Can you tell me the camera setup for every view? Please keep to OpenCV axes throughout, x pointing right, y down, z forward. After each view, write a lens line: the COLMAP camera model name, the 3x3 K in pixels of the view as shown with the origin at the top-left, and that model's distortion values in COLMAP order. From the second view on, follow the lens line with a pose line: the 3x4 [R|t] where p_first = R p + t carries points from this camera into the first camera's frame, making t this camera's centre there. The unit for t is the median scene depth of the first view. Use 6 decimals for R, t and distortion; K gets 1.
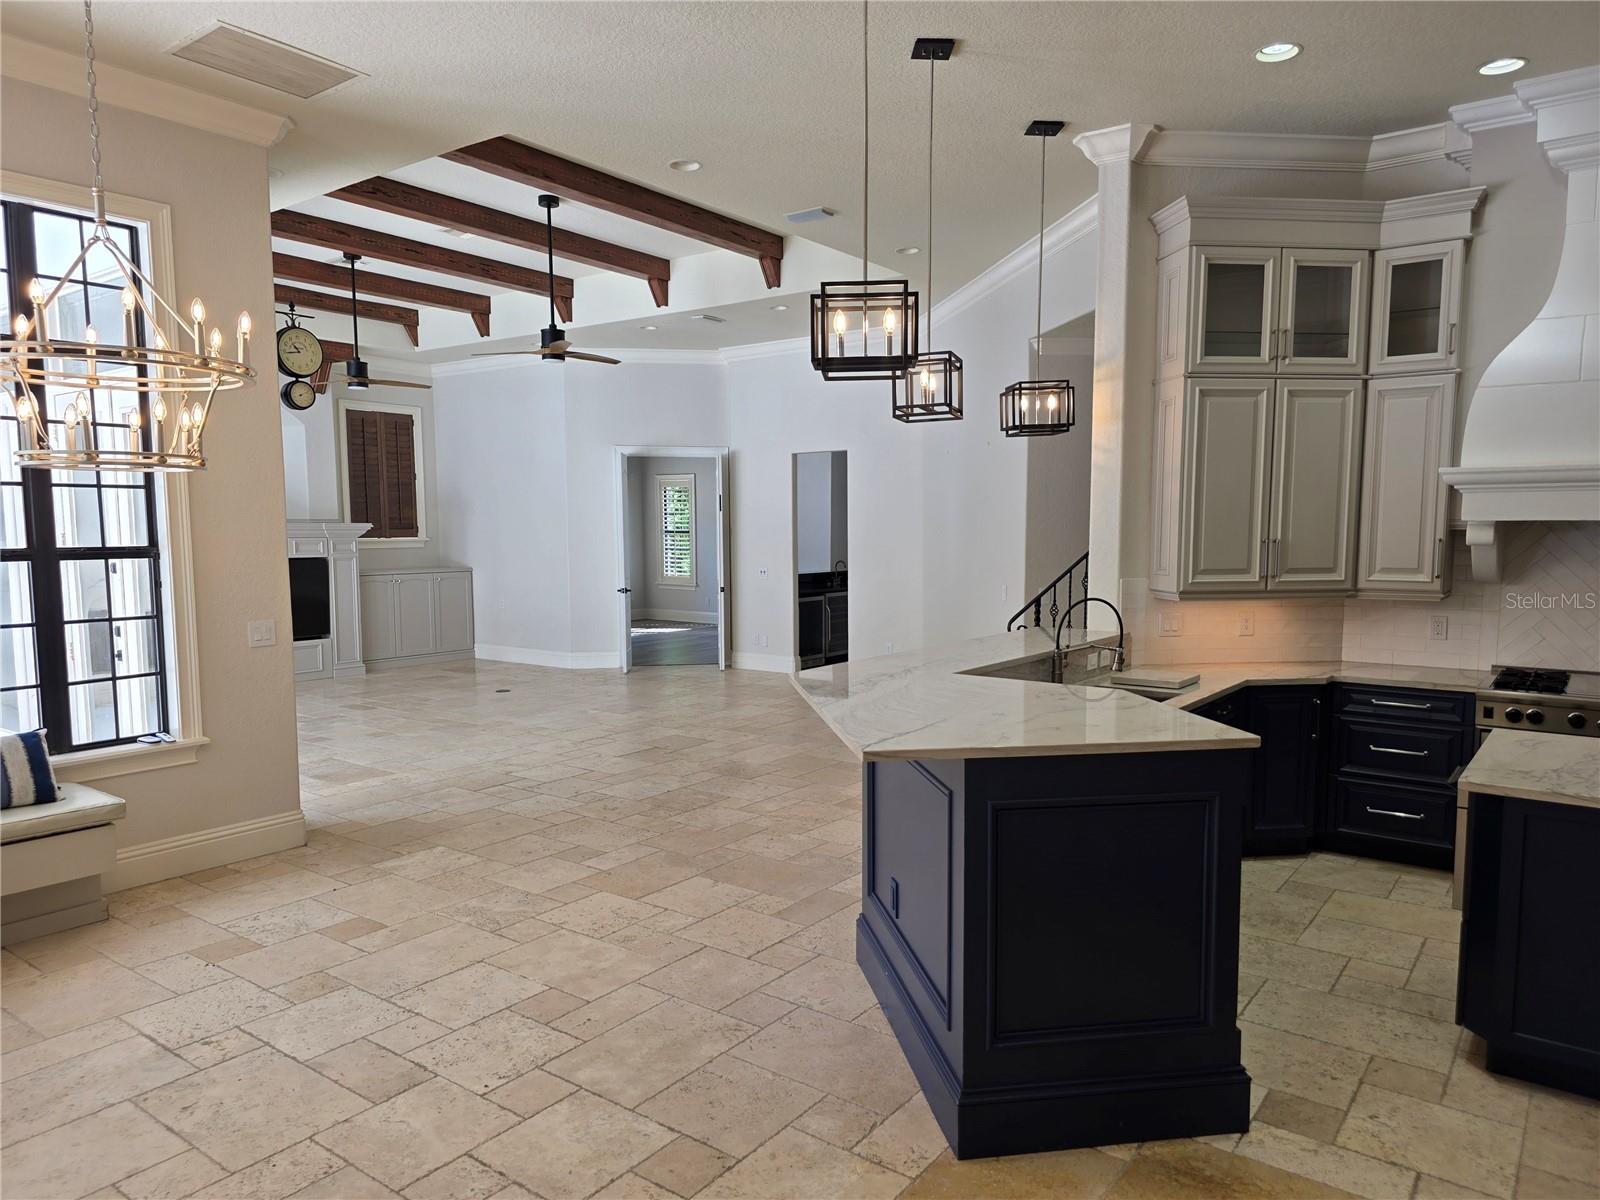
lens RADIAL K [[1066.1, 0, 802.3], [0, 1066.1, 628.8], [0, 0, 1]] dist [0.037289, 0.000058]
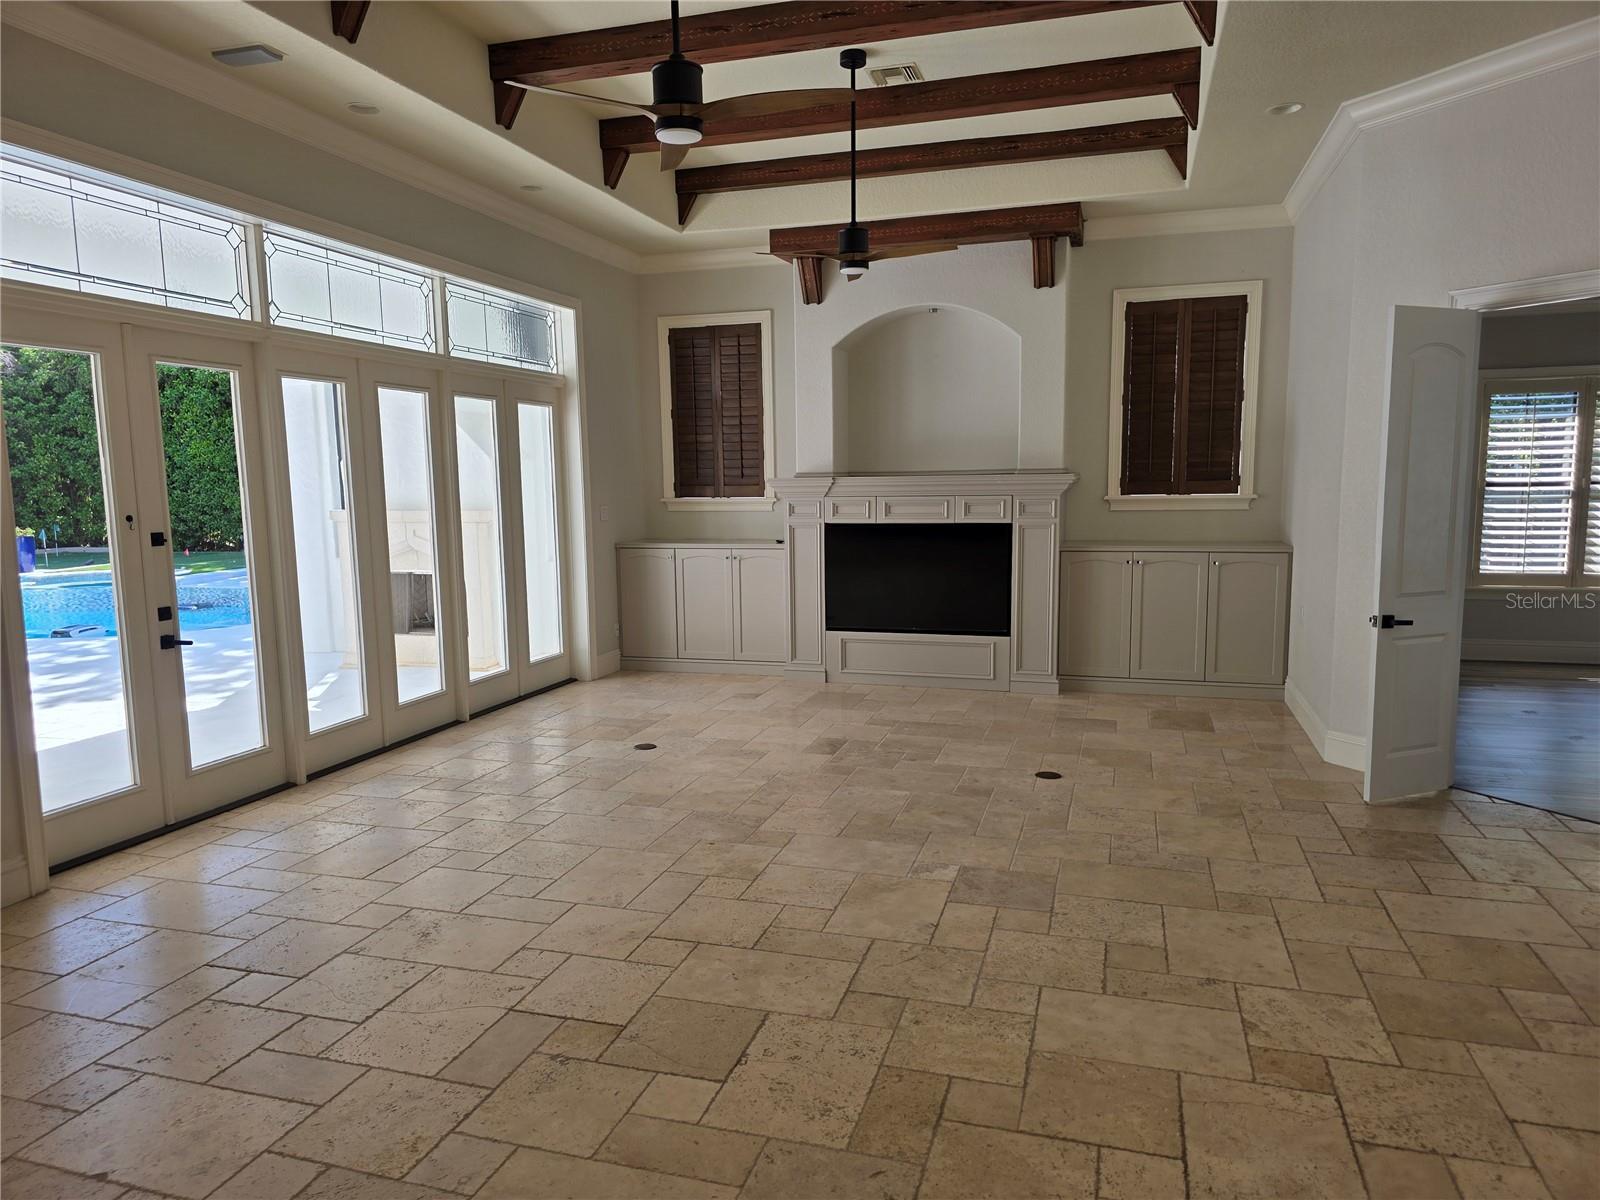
lens RADIAL K [[1066.1, 0, 802.3], [0, 1066.1, 628.8], [0, 0, 1]] dist [0.037289, 0.000058]
pose [[0.341897, 0.133083, -0.930266, 0.170470], [-0.078945, 0.990490, 0.112685, -0.063440], [0.936415, 0.034913, 0.349152, 0.602299]]
